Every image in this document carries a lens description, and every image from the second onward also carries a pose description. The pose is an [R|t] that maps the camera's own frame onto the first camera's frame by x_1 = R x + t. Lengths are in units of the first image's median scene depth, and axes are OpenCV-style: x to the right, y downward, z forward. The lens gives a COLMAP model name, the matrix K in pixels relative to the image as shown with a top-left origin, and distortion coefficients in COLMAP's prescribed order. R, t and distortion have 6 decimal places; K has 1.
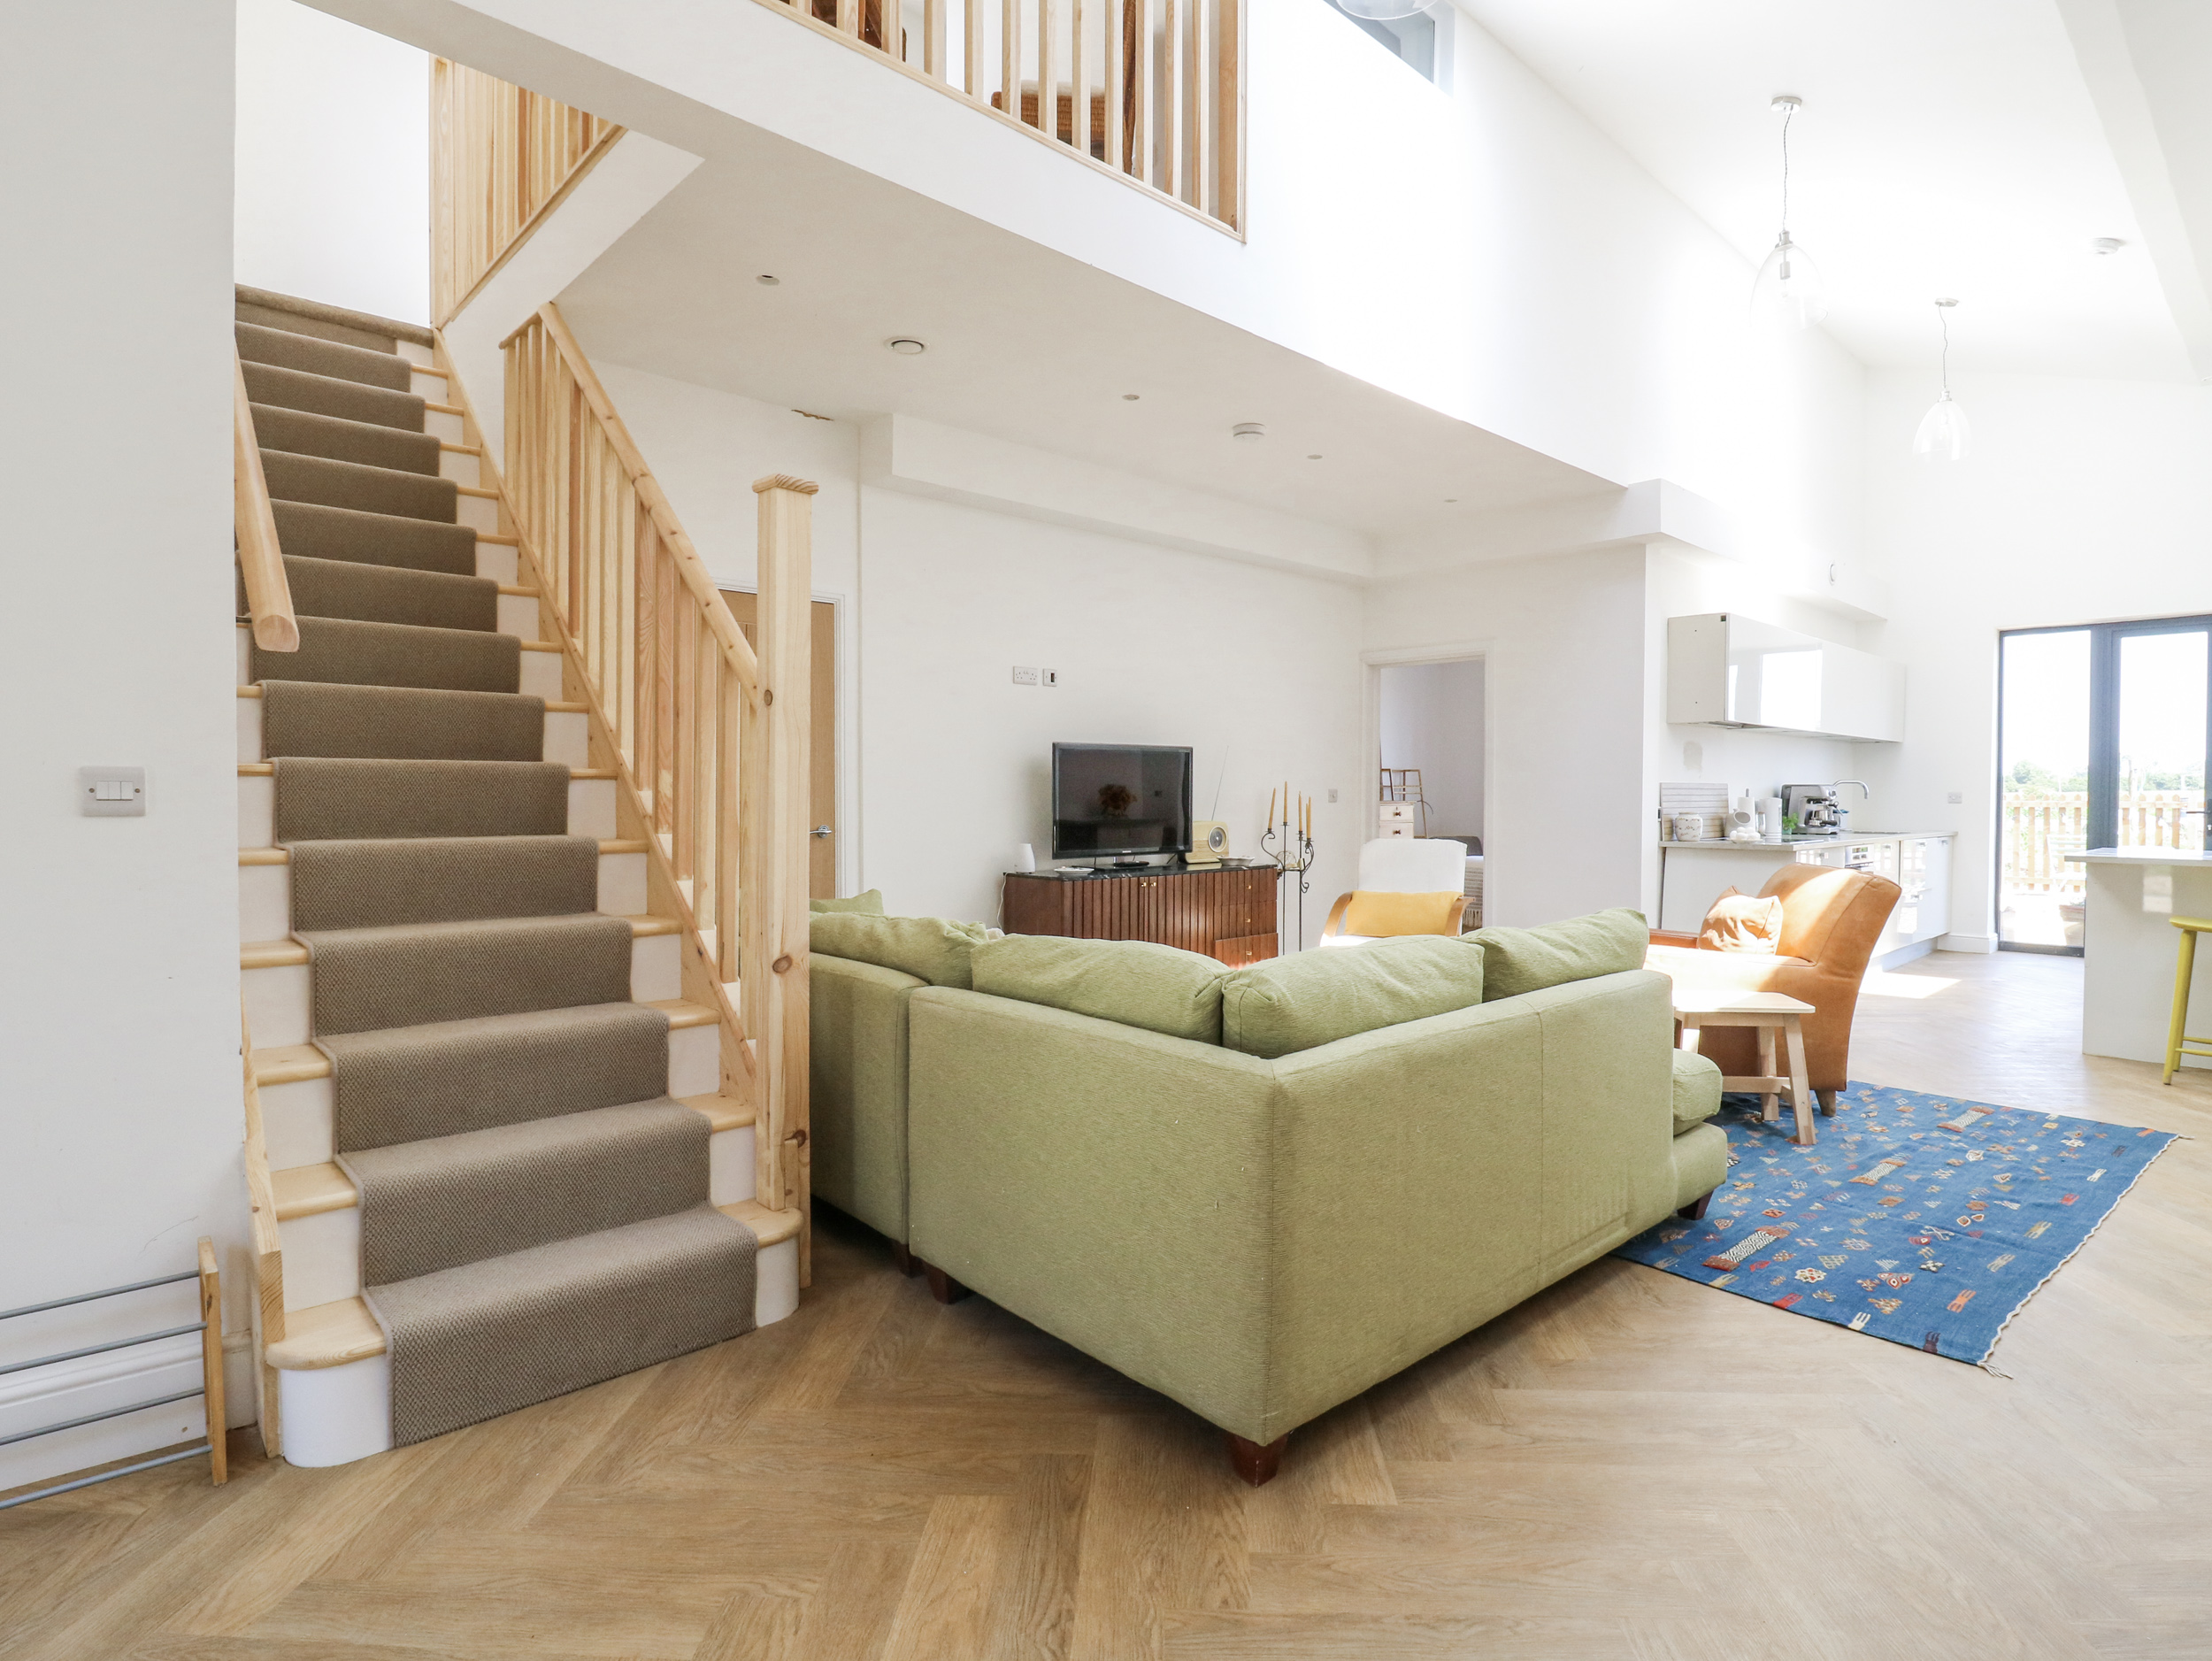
lens RADIAL K [[1153.0, 0, 1130.8], [0, 1153.0, 822.8], [0, 0, 1]] dist [0.002078, -0.015197]
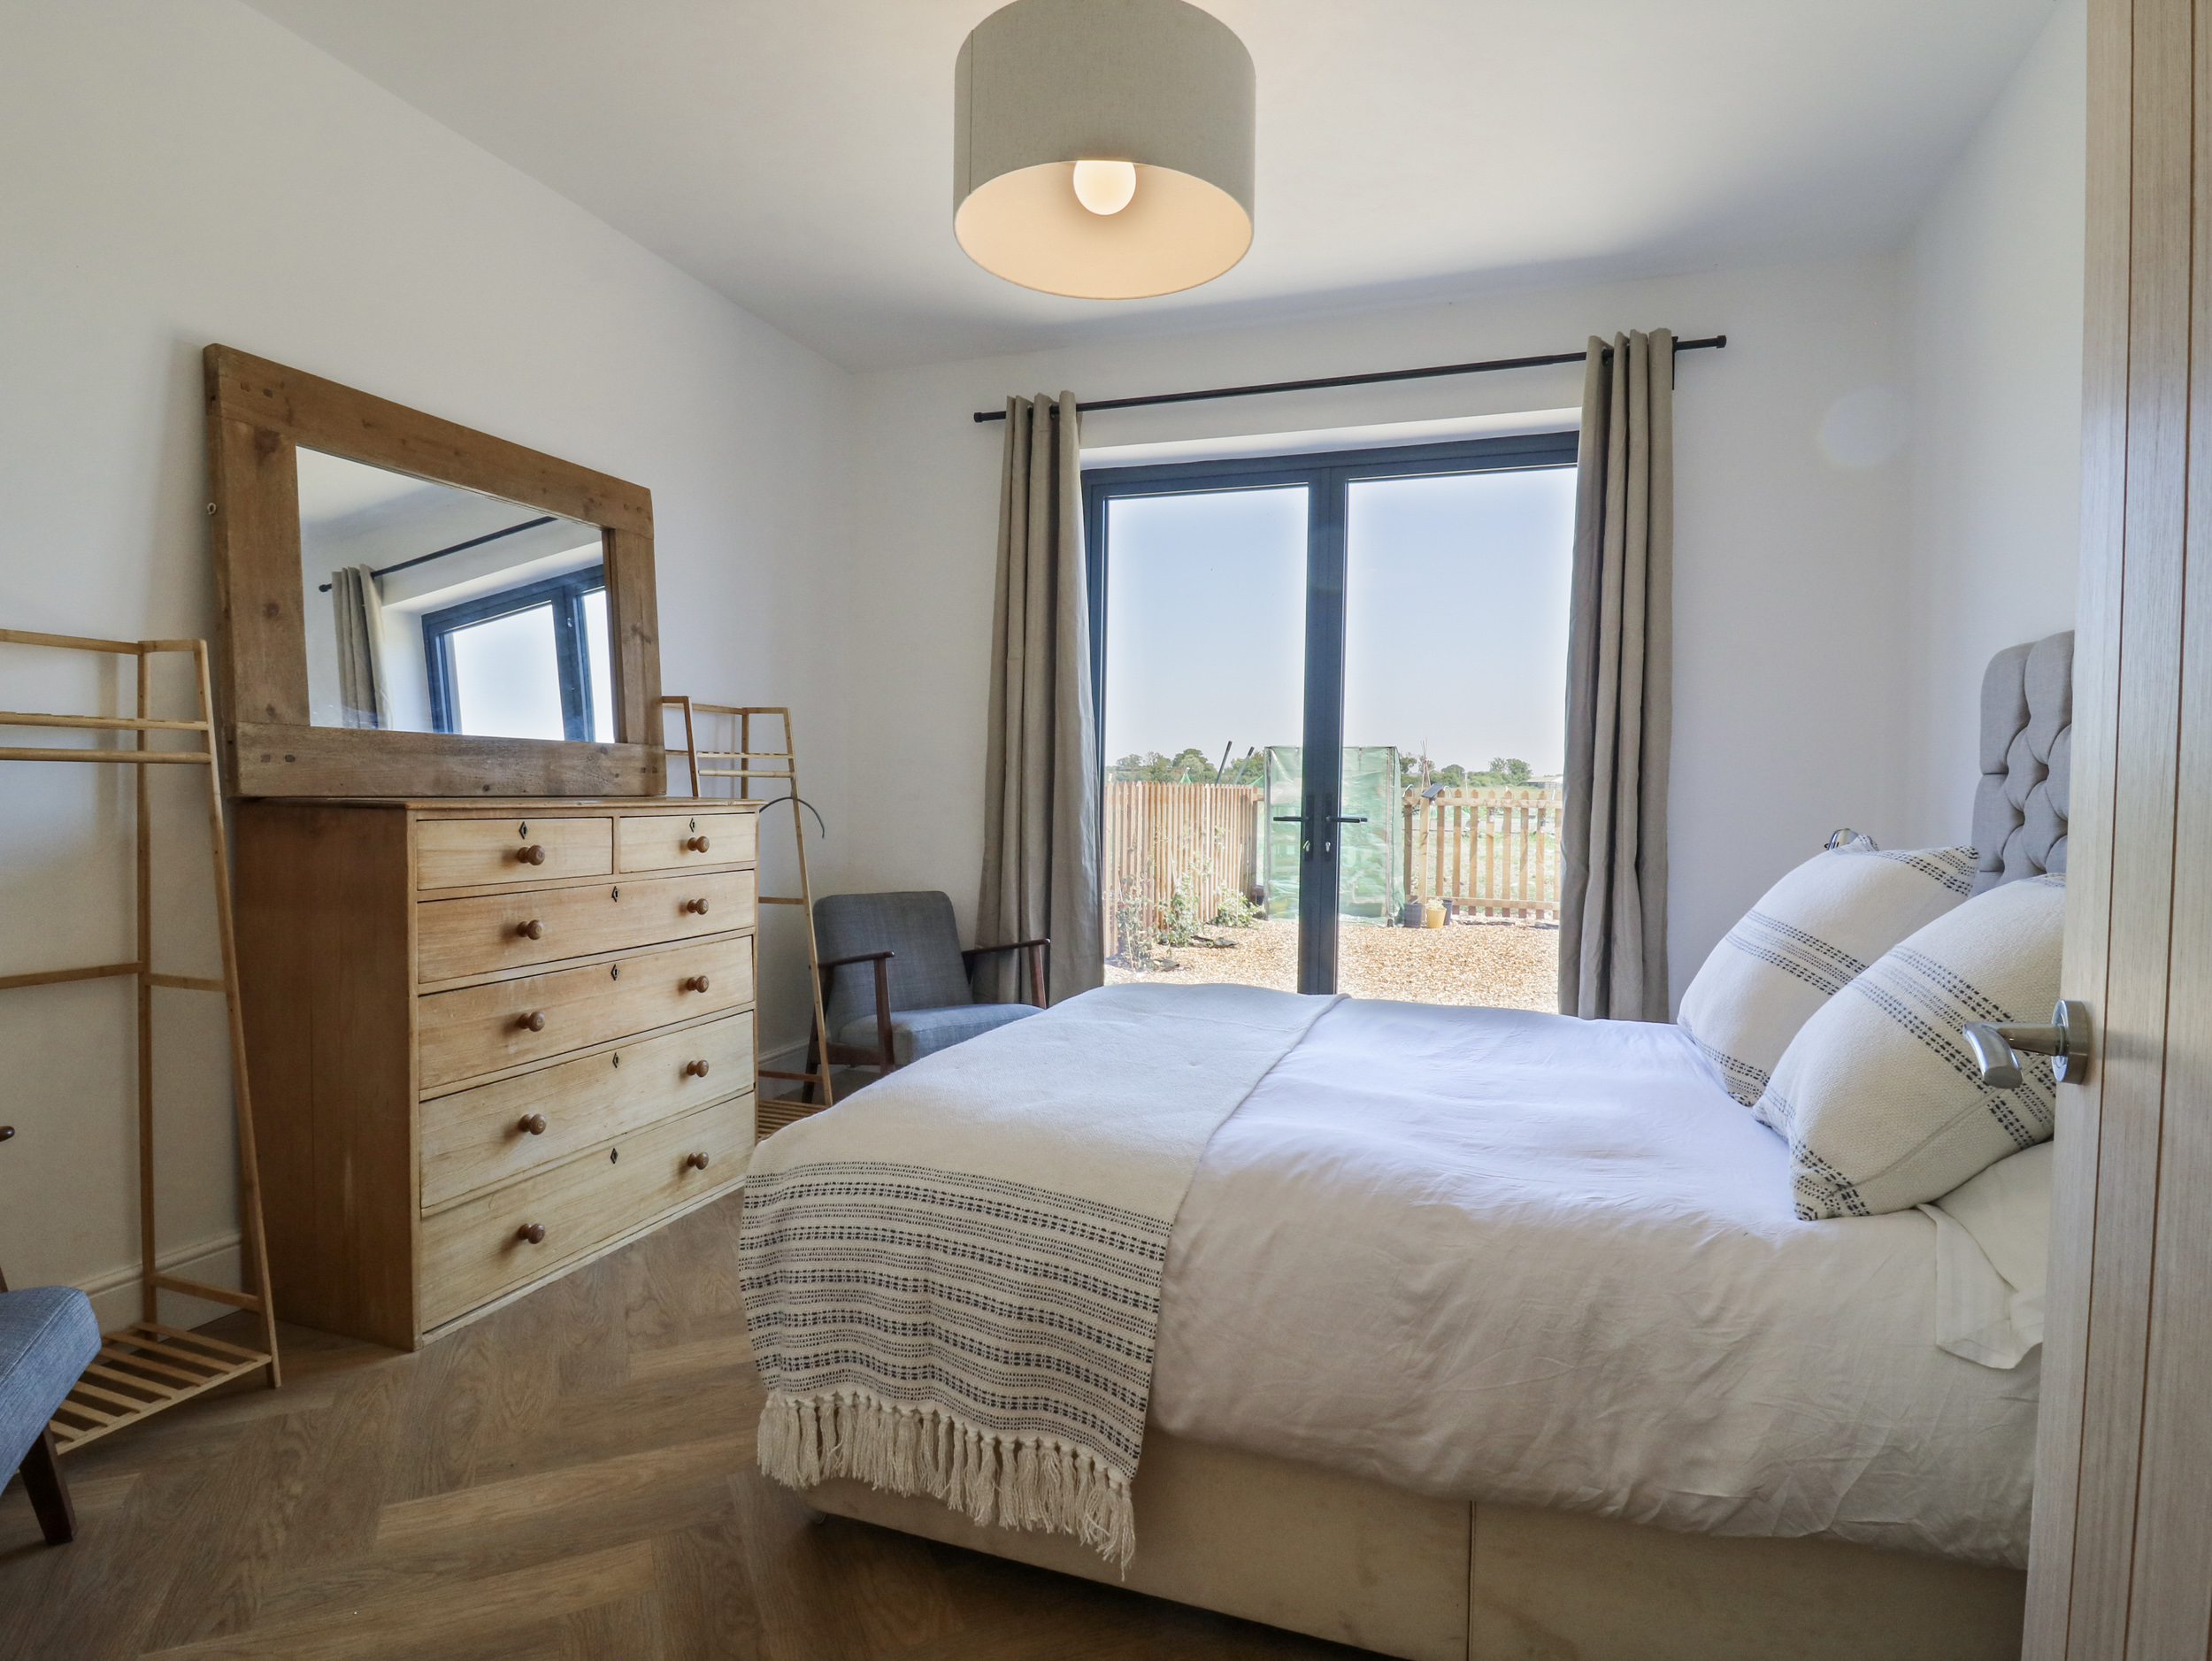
lens RADIAL K [[1153.0, 0, 1130.8], [0, 1153.0, 822.8], [0, 0, 1]] dist [0.002078, -0.015197]
pose [[0.883652, -0.000336, 0.468144, 0.509039], [-0.004043, 0.999957, 0.008348, -0.043050], [-0.468127, -0.009269, 0.883613, 1.821930]]
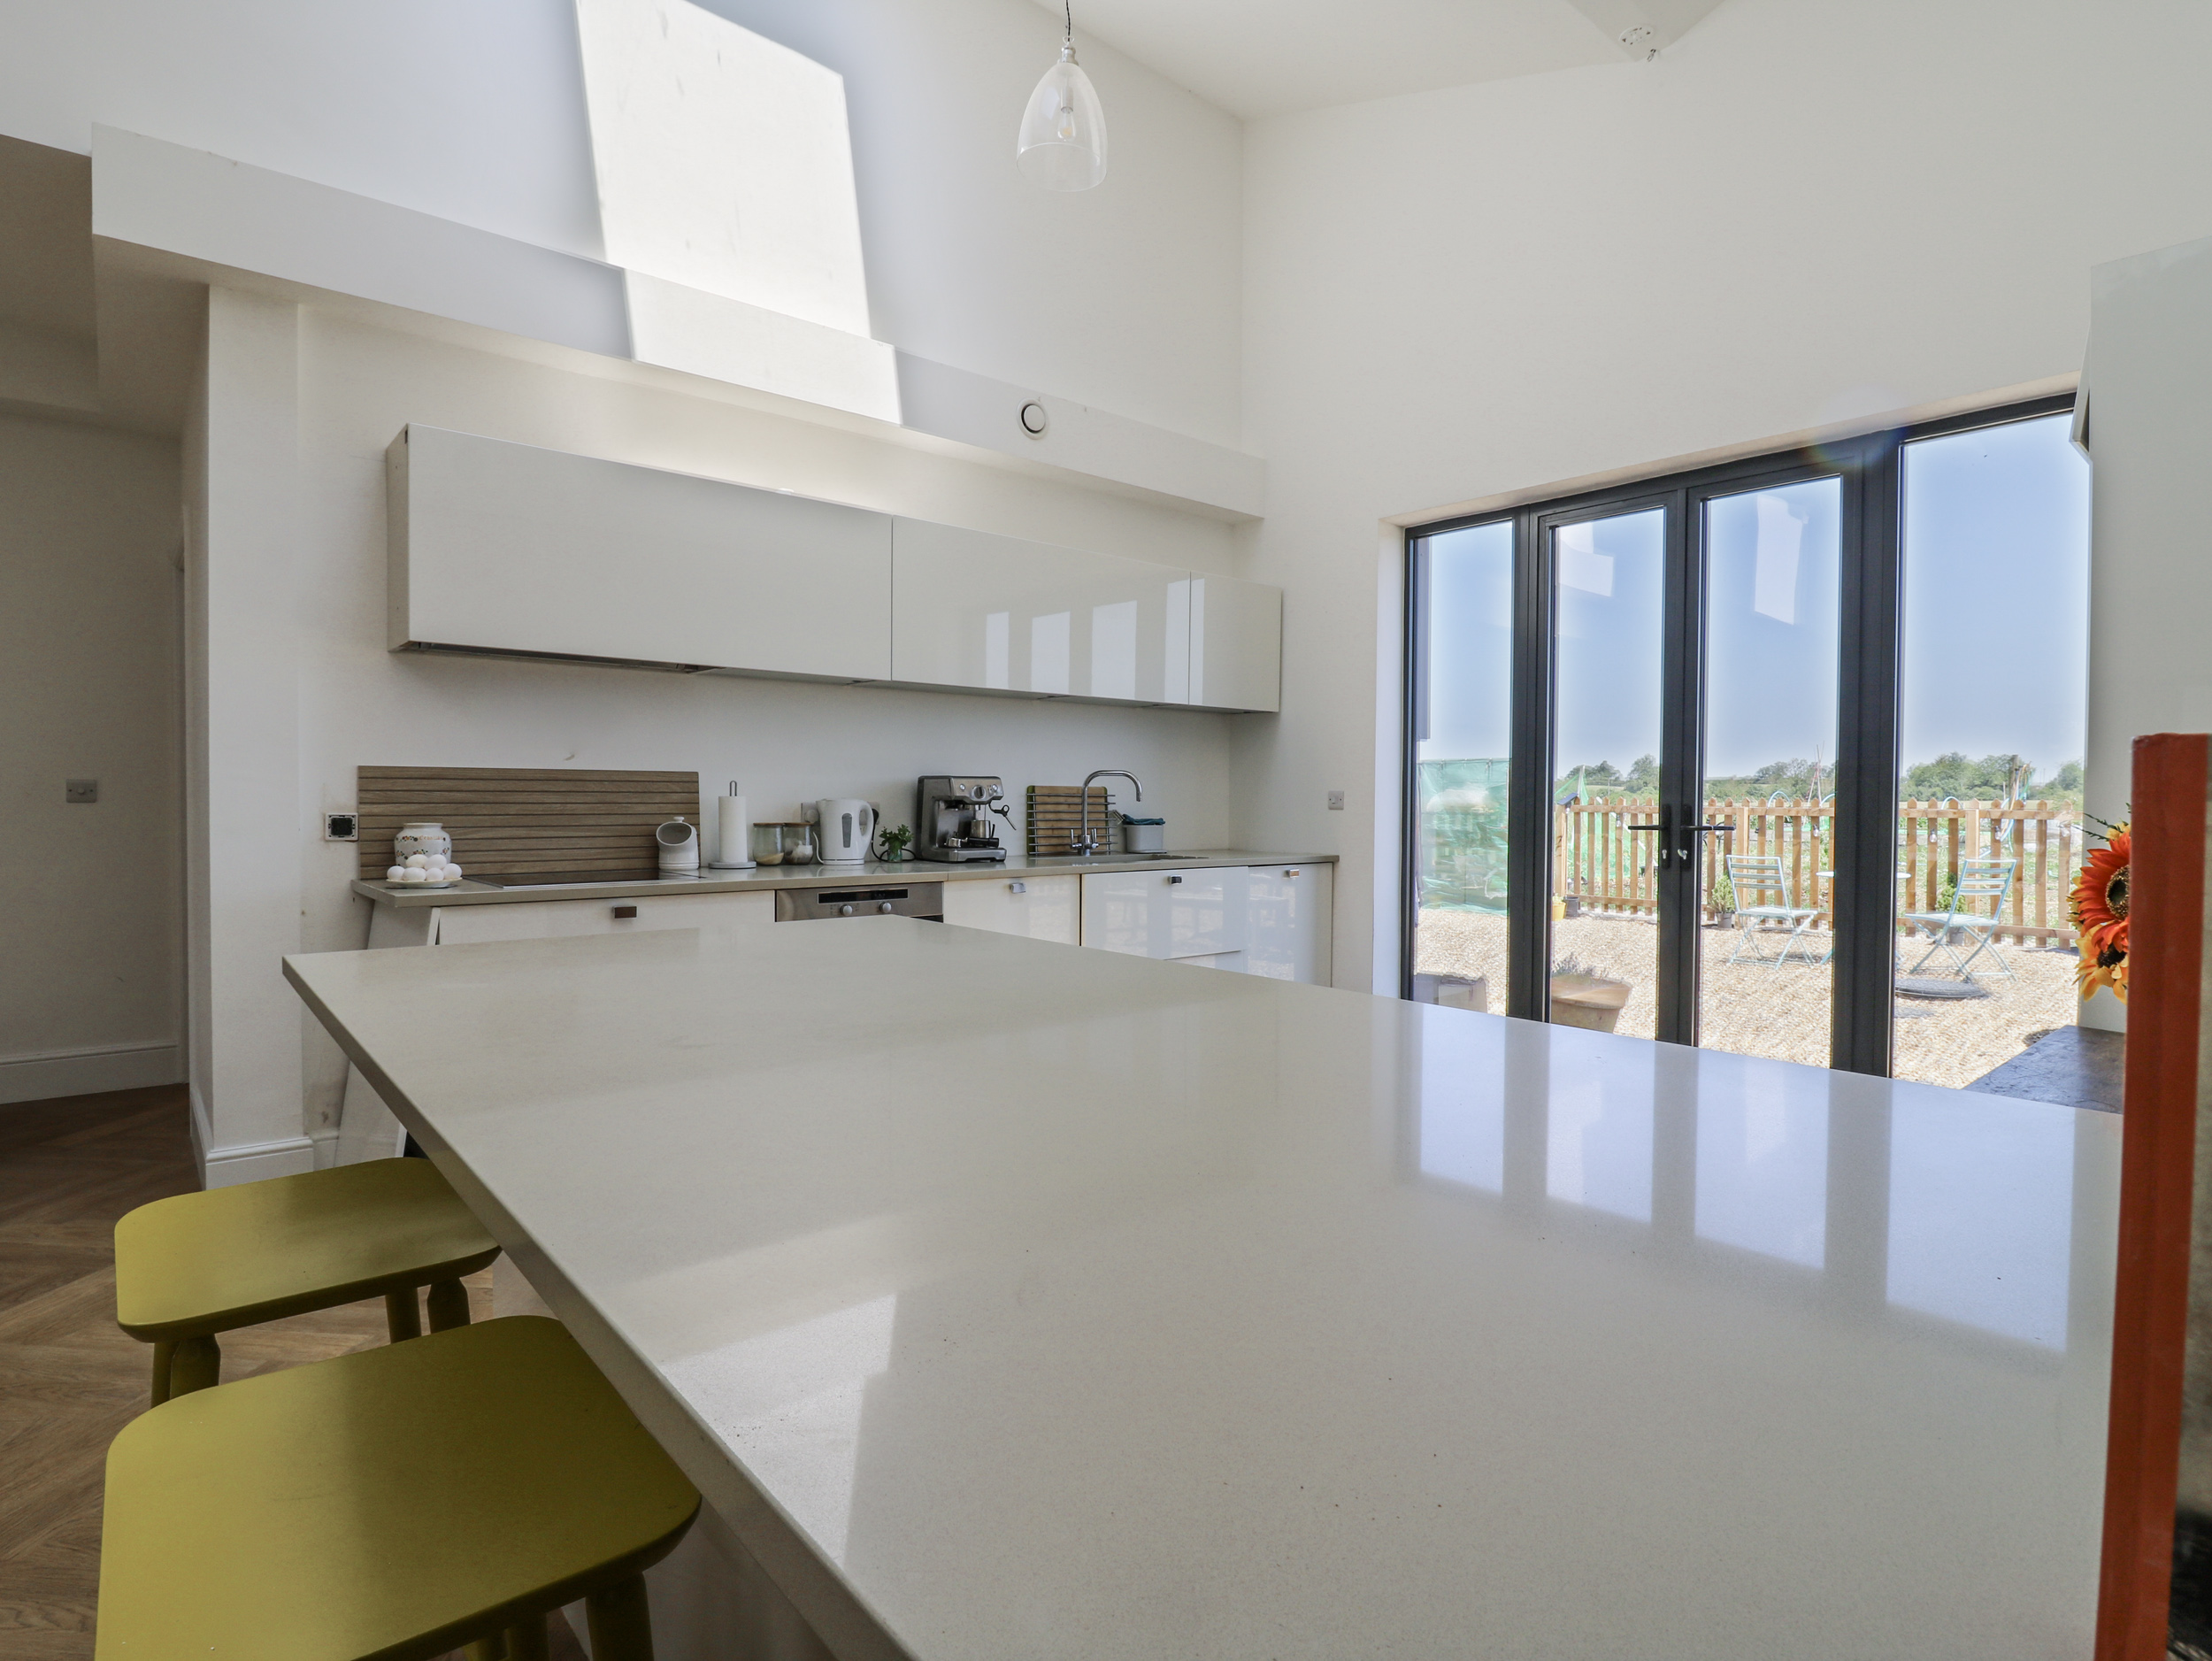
lens RADIAL K [[1153.0, 0, 1130.8], [0, 1153.0, 822.8], [0, 0, 1]] dist [0.002078, -0.015197]
pose [[0.999432, 0.005826, -0.033204, 1.367564], [-0.005944, 0.999976, -0.003442, -0.015585], [0.033183, 0.003638, 0.999443, 0.825968]]
